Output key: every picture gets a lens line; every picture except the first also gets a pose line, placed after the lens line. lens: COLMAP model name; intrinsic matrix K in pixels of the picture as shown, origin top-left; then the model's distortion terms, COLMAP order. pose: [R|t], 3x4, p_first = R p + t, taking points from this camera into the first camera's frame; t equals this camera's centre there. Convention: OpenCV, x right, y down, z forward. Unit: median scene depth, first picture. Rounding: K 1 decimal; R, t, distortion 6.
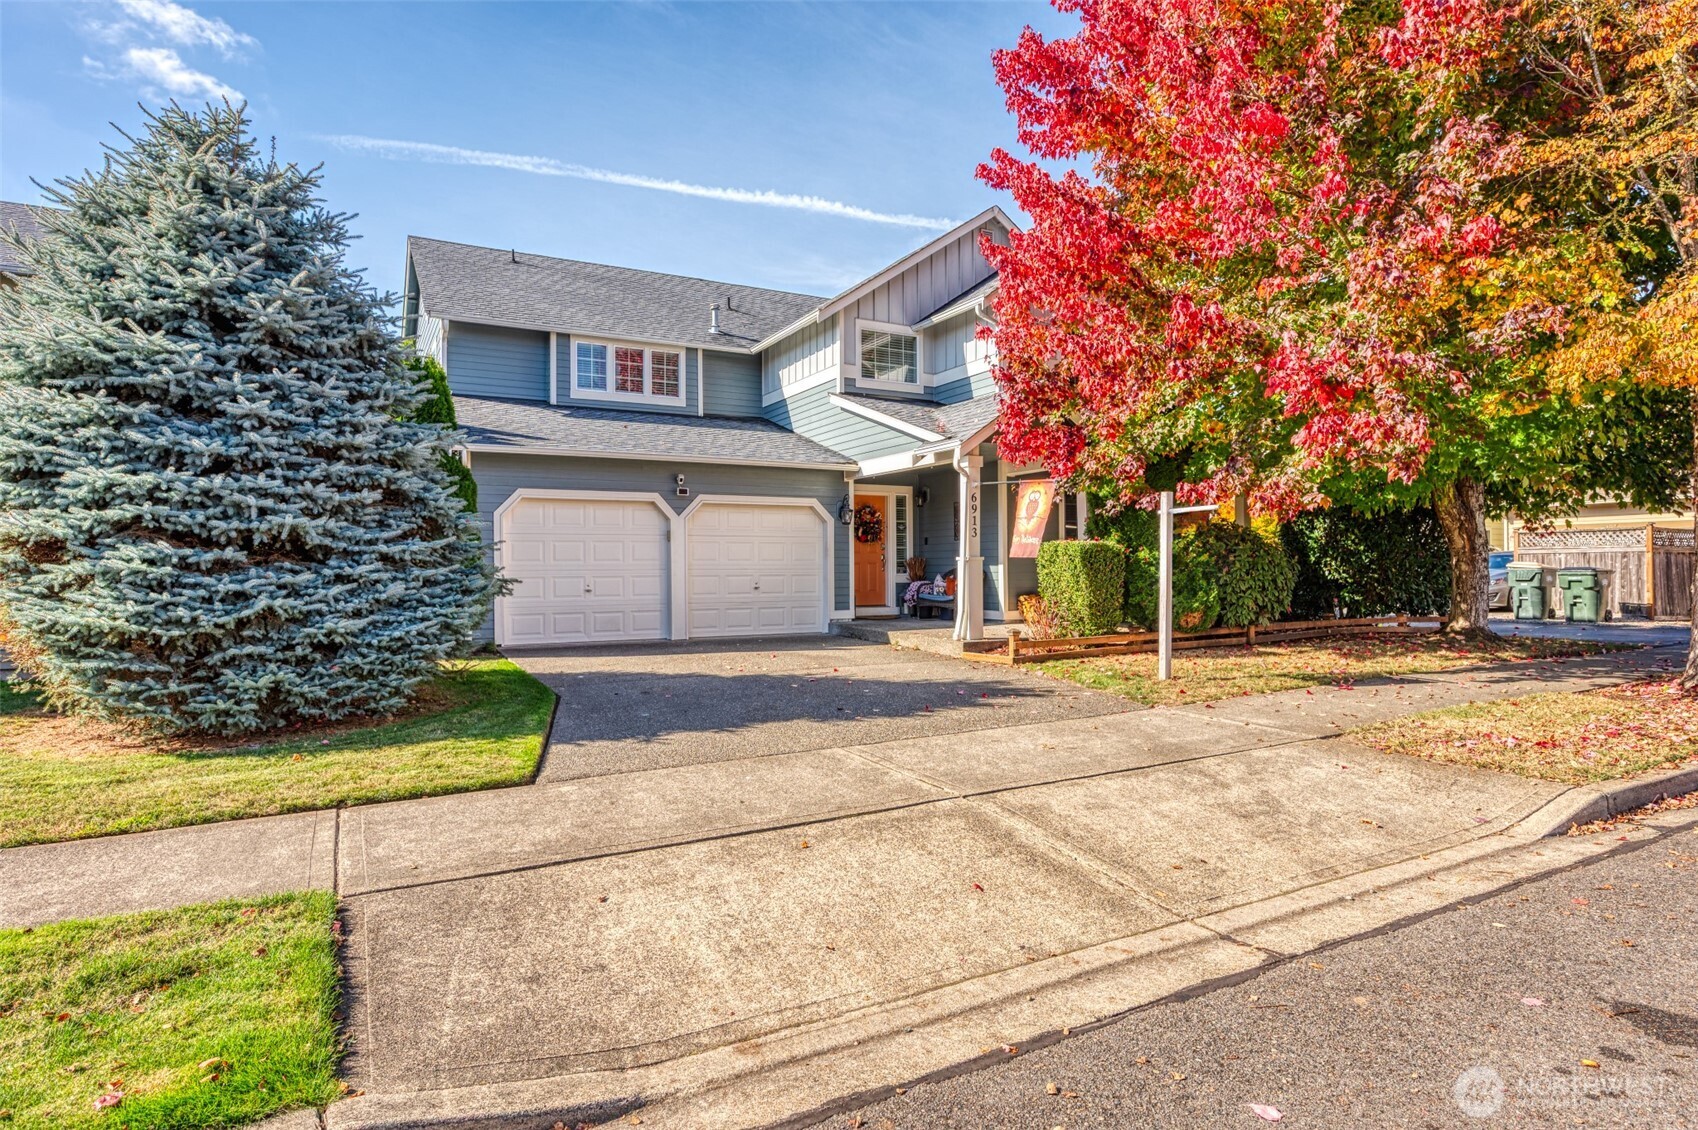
lens RADIAL K [[932.1, 0, 854.2], [0, 932.1, 555.5], [0, 0, 1]] dist [-0.004230, -0.001175]
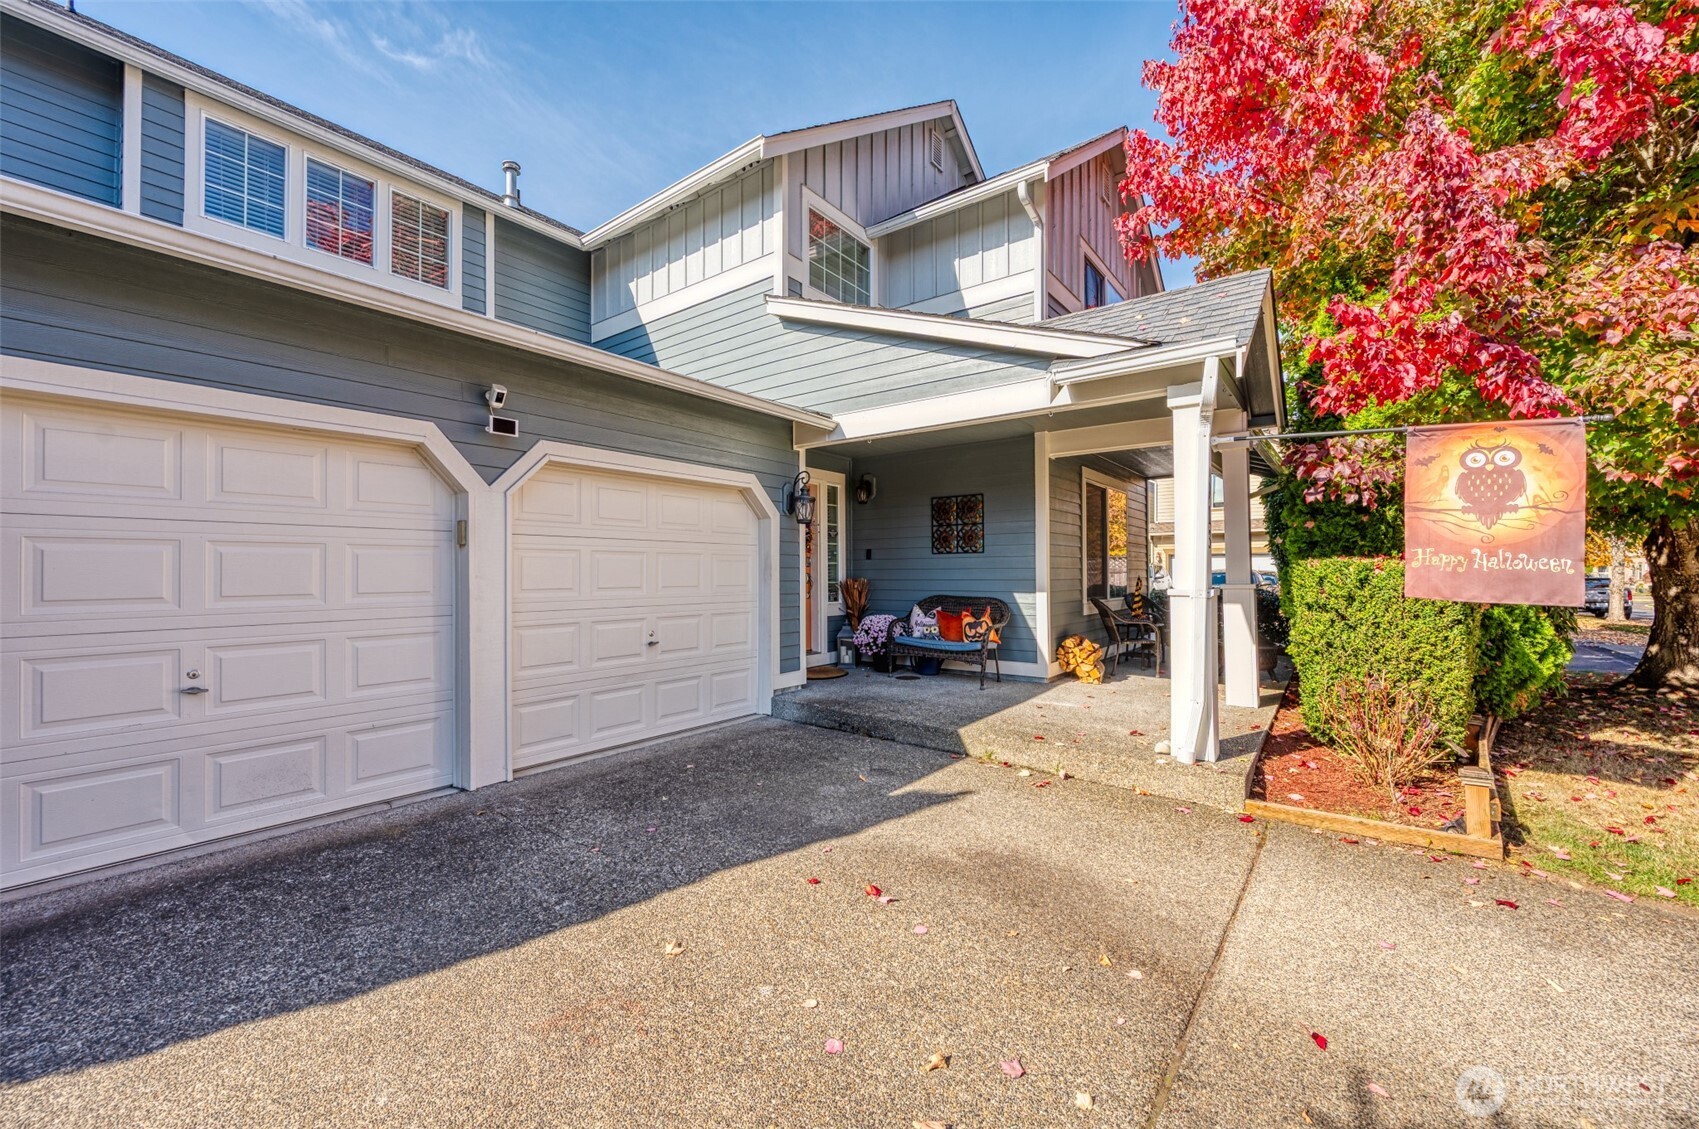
lens RADIAL K [[666.6, 0, 850.6], [0, 666.6, 565.8], [0, 0, 1]] dist [-0.009006, -0.000263]
pose [[0.907808, 0.005261, 0.419353, -0.145599], [-0.005107, 0.999986, -0.001490, -0.006341], [-0.419355, -0.000789, 0.907822, 0.581577]]
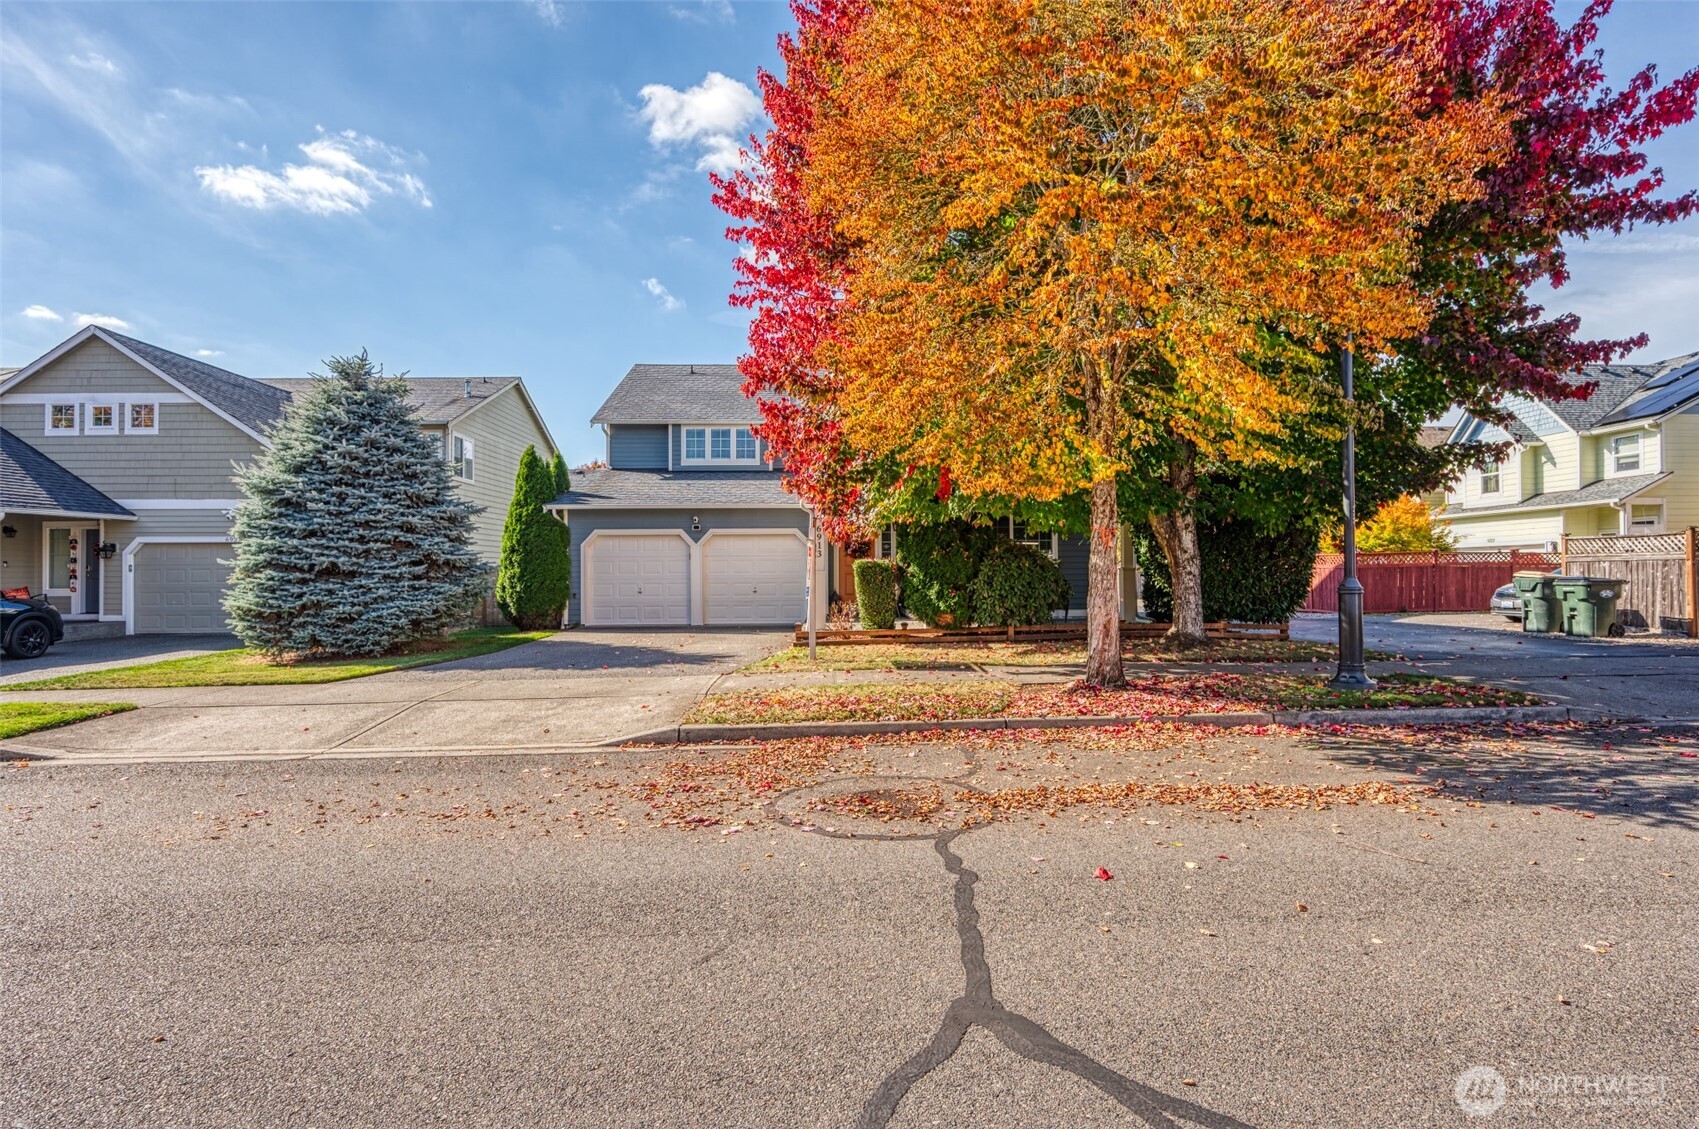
lens RADIAL K [[787.8, 0, 854.6], [0, 787.8, 573.9], [0, 0, 1]] dist [0.001216, 0.000125]
pose [[0.884868, -0.001150, -0.465841, 0.557398], [0.009155, 0.999847, 0.014920, -0.008647], [0.465752, -0.017467, 0.884743, -0.013611]]
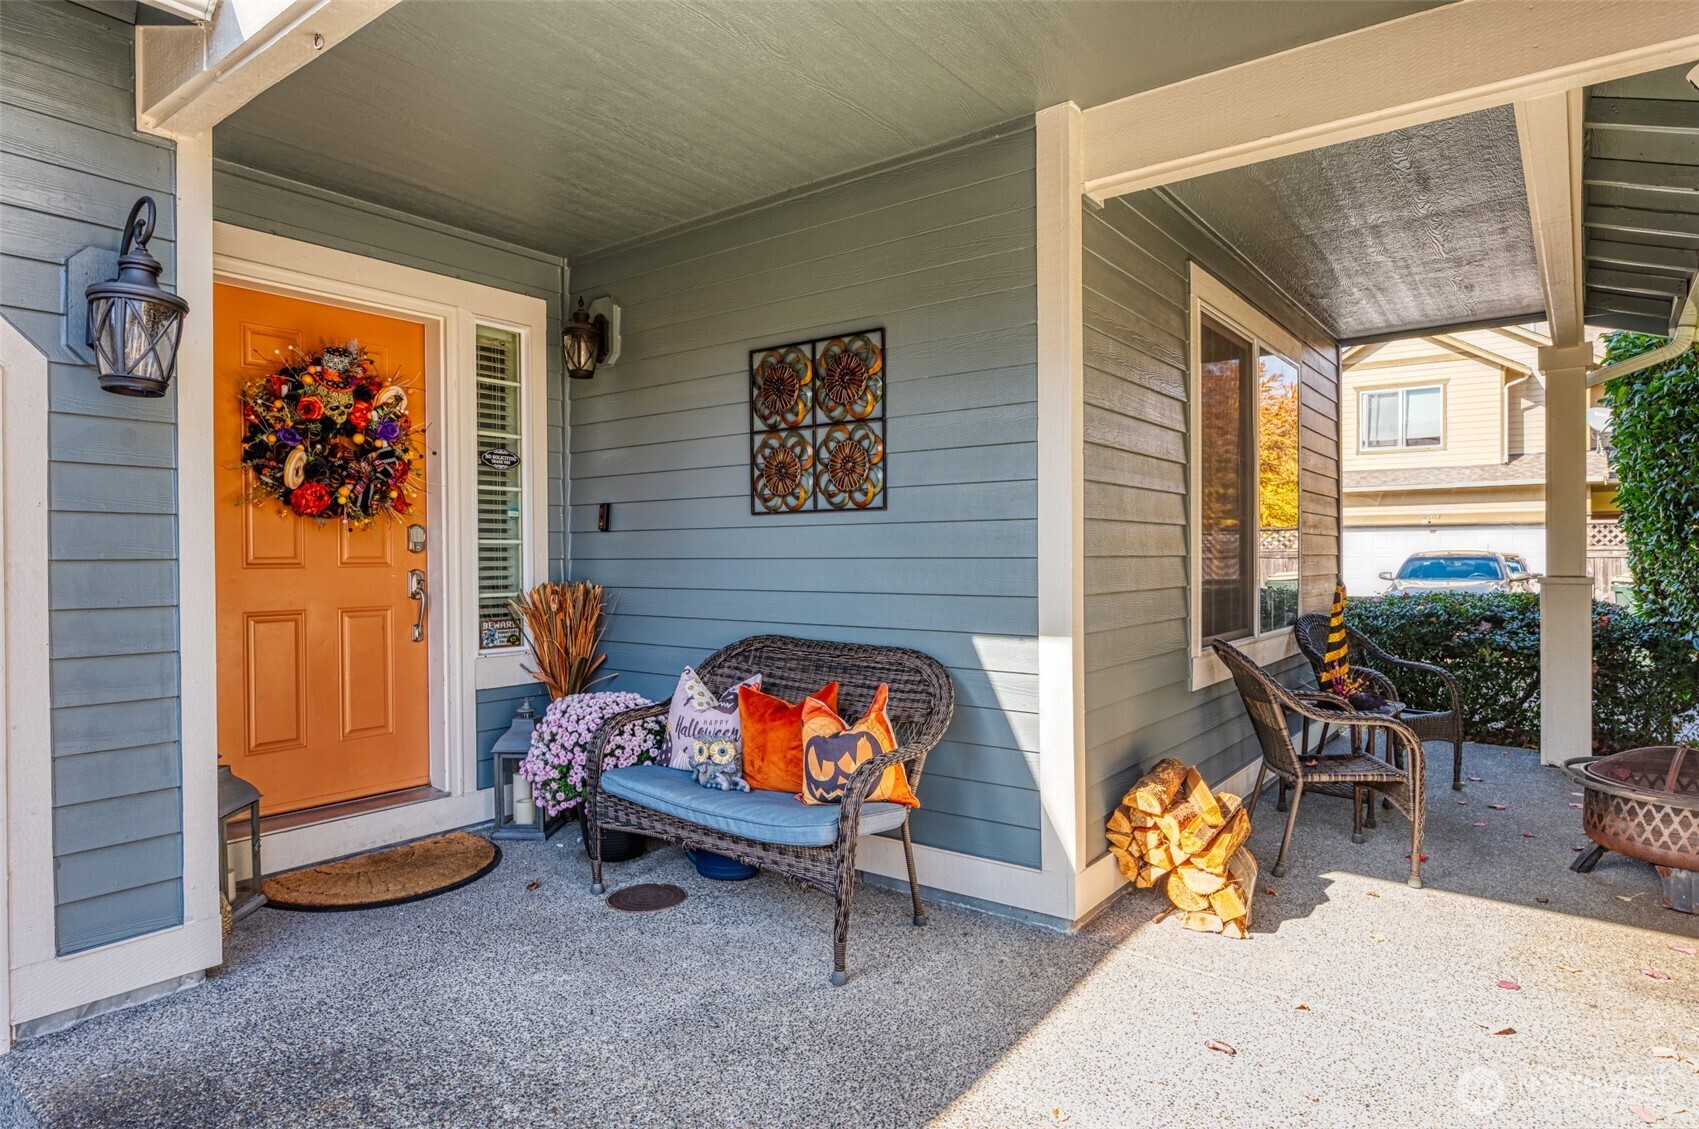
lens RADIAL K [[974.2, 0, 849.0], [0, 974.2, 565.6], [0, 0, 1]] dist [-0.016758, 0.000297]
pose [[0.907356, -0.006767, 0.420309, 0.027987], [-0.003351, 0.999722, 0.023329, -0.009045], [-0.420350, -0.022576, 0.907081, 0.762531]]
